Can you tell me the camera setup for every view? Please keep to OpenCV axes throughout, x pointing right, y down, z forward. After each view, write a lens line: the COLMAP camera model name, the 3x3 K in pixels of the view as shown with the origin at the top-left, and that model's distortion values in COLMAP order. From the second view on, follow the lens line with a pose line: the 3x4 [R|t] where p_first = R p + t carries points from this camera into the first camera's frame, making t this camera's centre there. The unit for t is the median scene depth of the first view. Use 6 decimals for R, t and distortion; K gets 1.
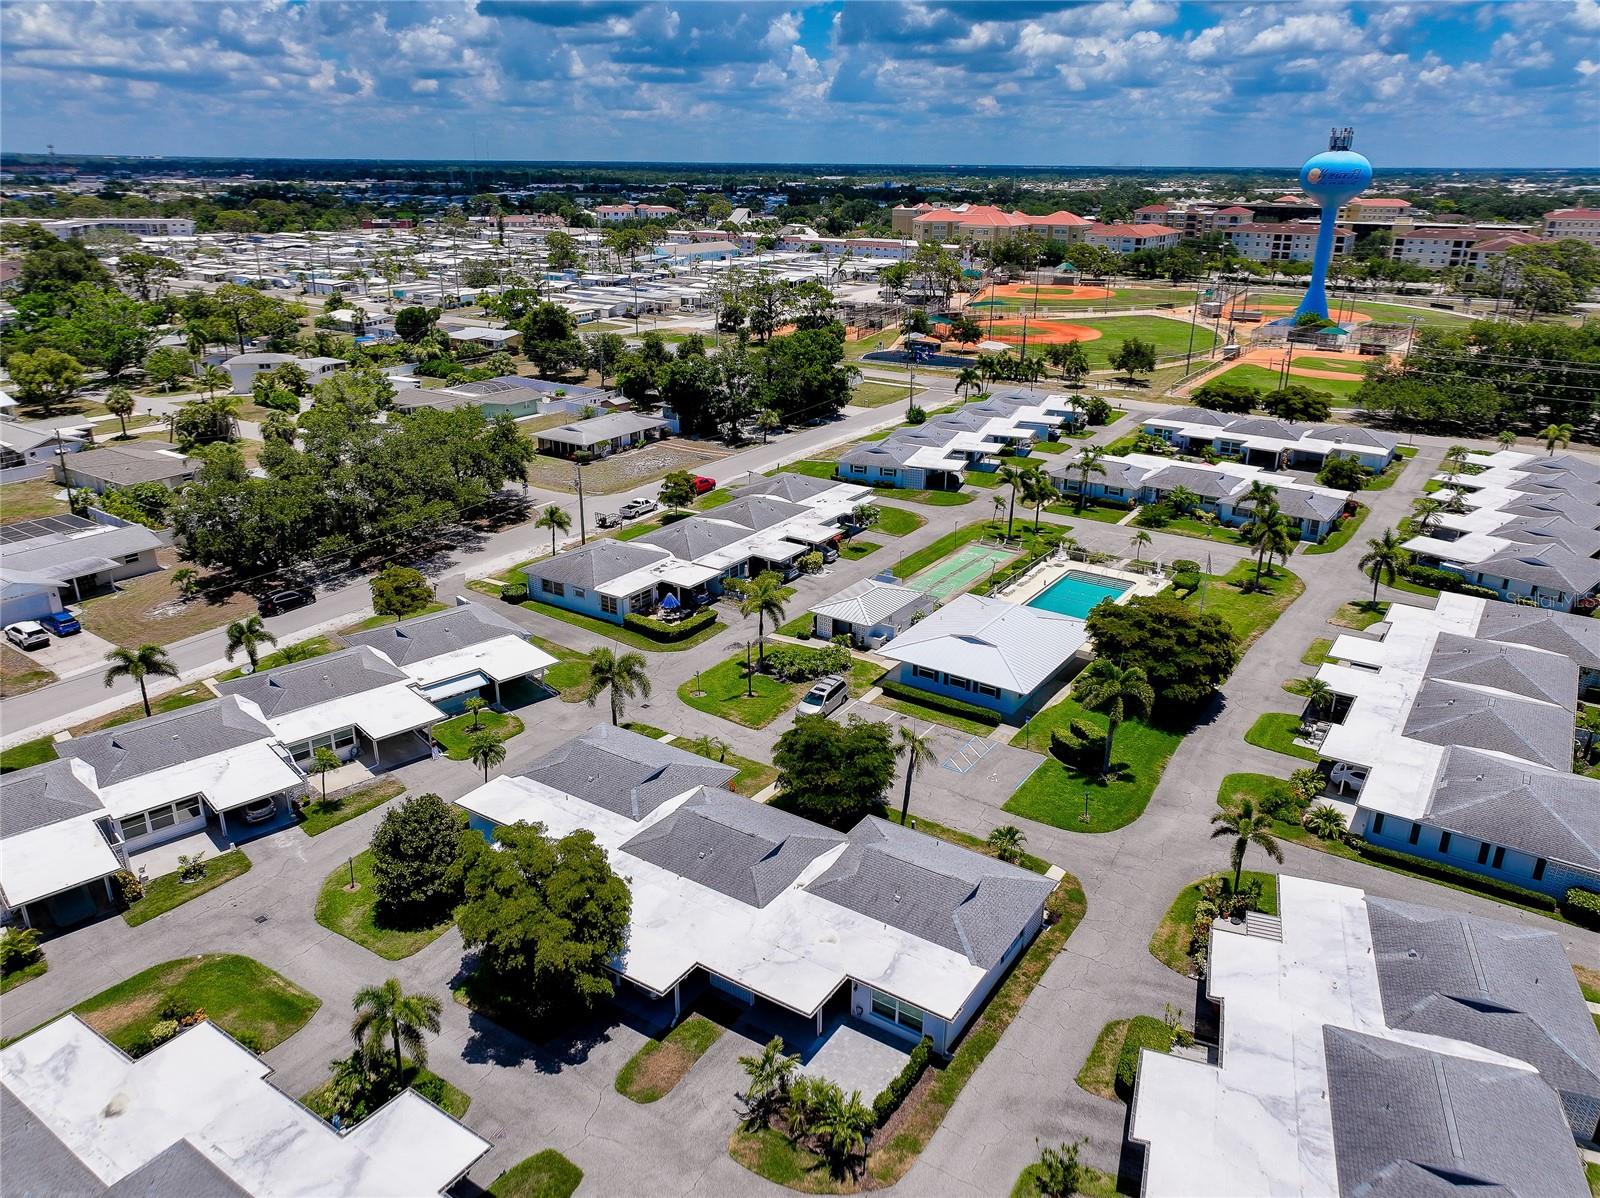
lens RADIAL K [[1120.3, 0, 809.4], [0, 1120.3, 595.9], [0, 0, 1]] dist [0.006085, 0.004849]
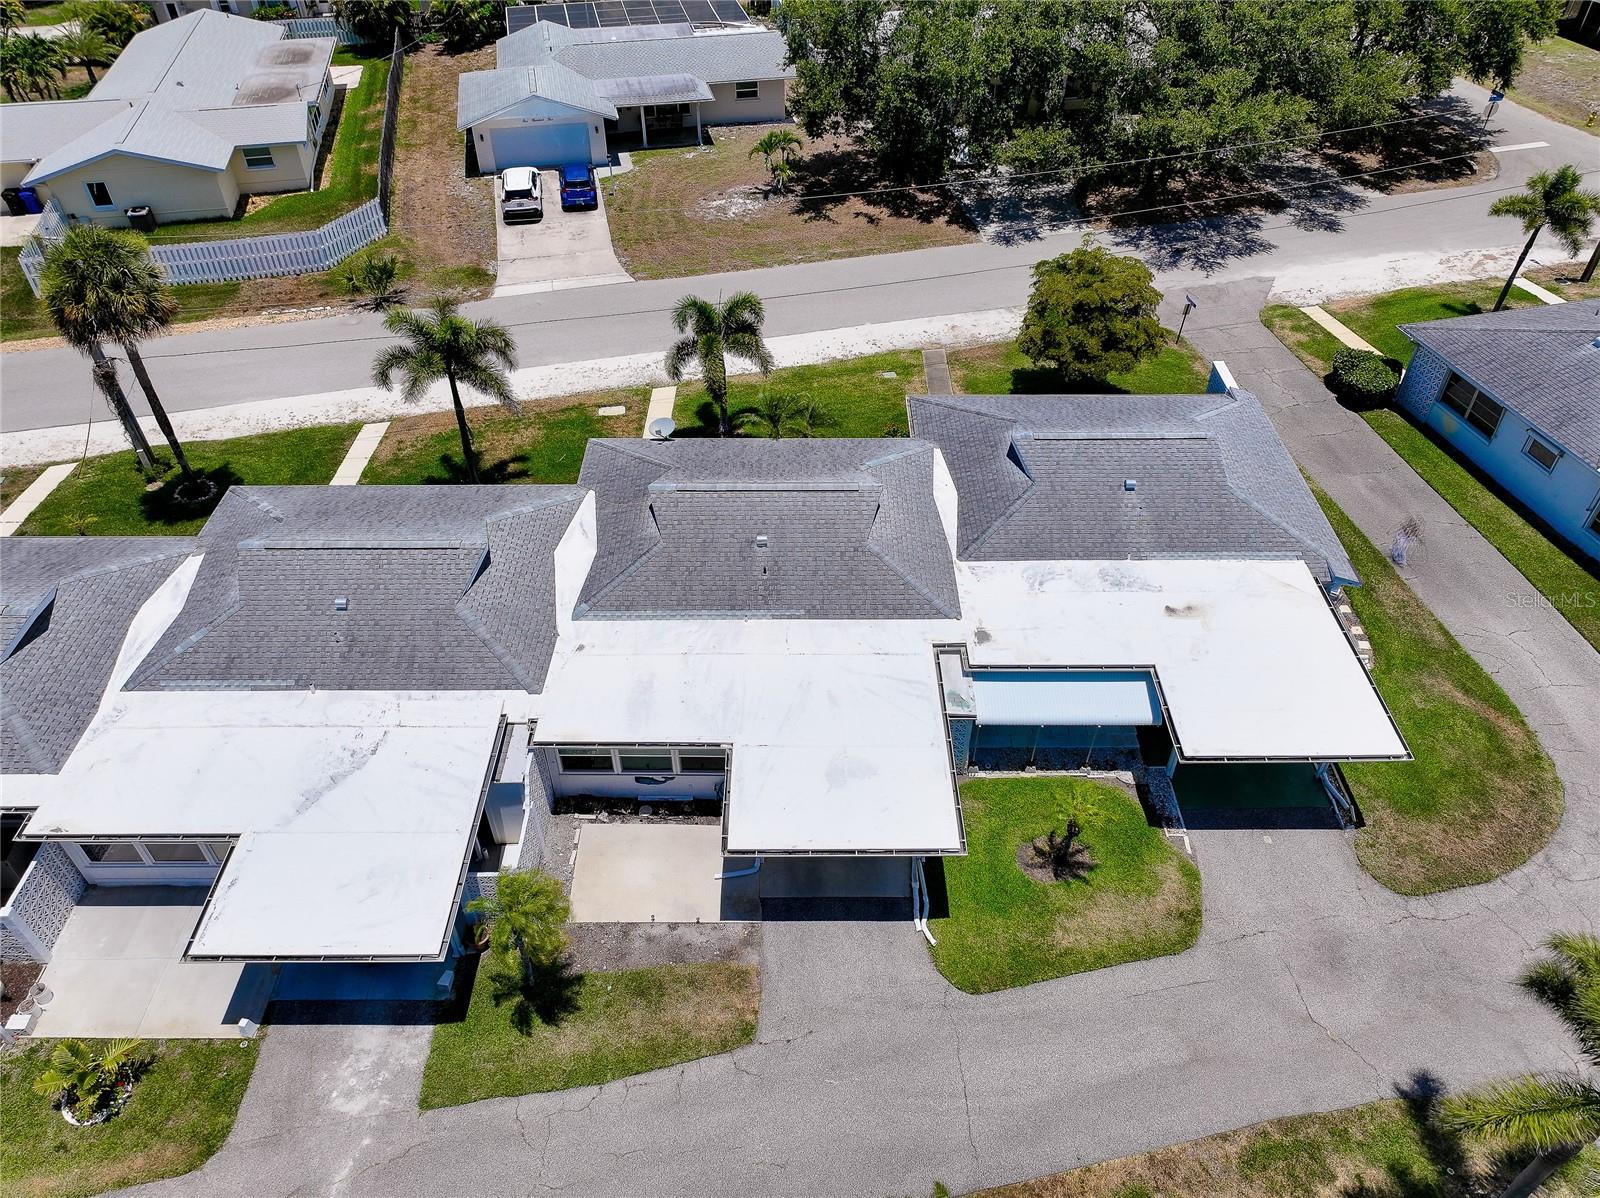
lens RADIAL K [[1108.0, 0, 803.1], [0, 1108.0, 597.4], [0, 0, 1]] dist [0.003443, 0.012609]
pose [[0.730679, 0.445693, -0.517171, -0.159474], [-0.237297, 0.876078, 0.419735, -0.050862], [0.640155, -0.183969, 0.745893, 0.527231]]
